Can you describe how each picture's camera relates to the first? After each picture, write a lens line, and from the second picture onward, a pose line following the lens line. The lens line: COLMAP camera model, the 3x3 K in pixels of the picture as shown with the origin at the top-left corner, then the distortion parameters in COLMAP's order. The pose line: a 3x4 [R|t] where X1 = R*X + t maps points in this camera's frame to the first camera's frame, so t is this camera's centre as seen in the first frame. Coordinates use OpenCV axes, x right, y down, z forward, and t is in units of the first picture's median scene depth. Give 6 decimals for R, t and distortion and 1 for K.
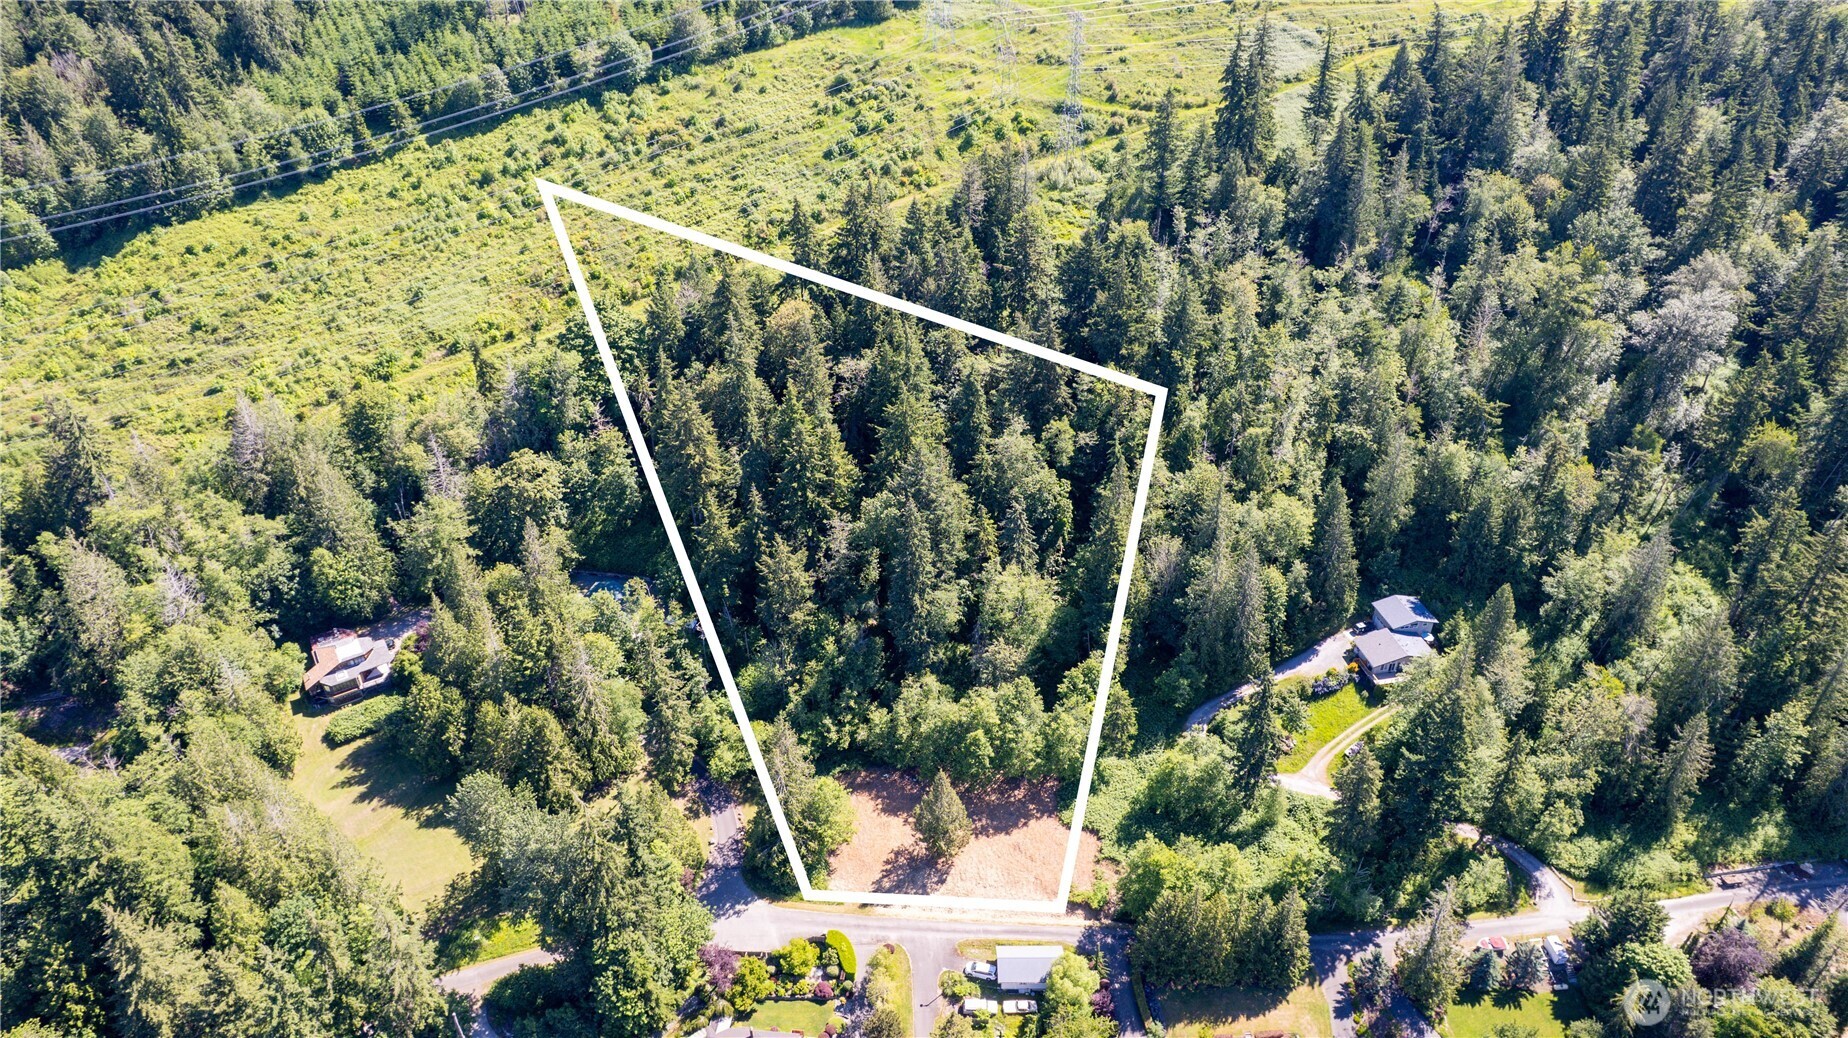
lens RADIAL K [[1179.7, 0, 924.0], [0, 1179.7, 519.0], [0, 0, 1]] dist [-0.077601, 0.070572]
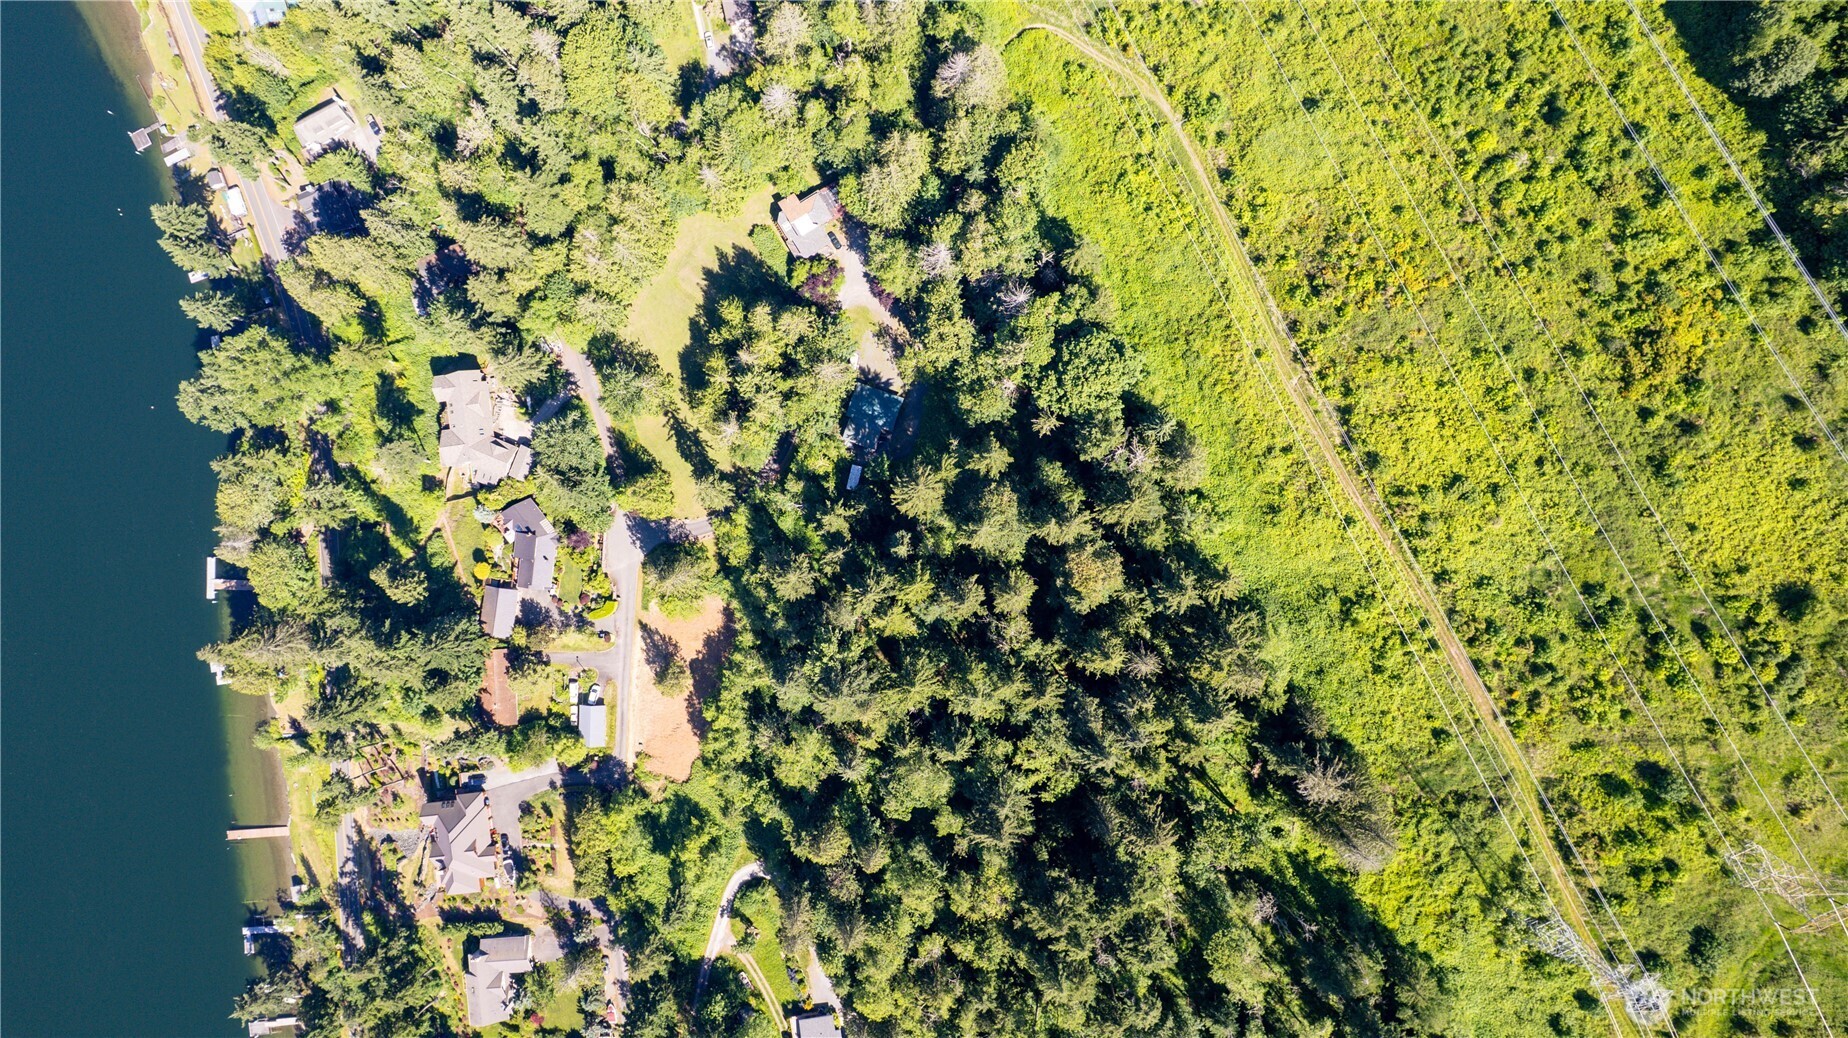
lens RADIAL K [[1179.7, 0, 924.0], [0, 1179.7, 519.0], [0, 0, 1]] dist [-0.077601, 0.070572]
pose [[-0.021721, 0.999742, 0.006578, -0.187801], [-0.541817, -0.017301, 0.840318, -1.066667], [0.840216, 0.014688, 0.542053, 0.427168]]
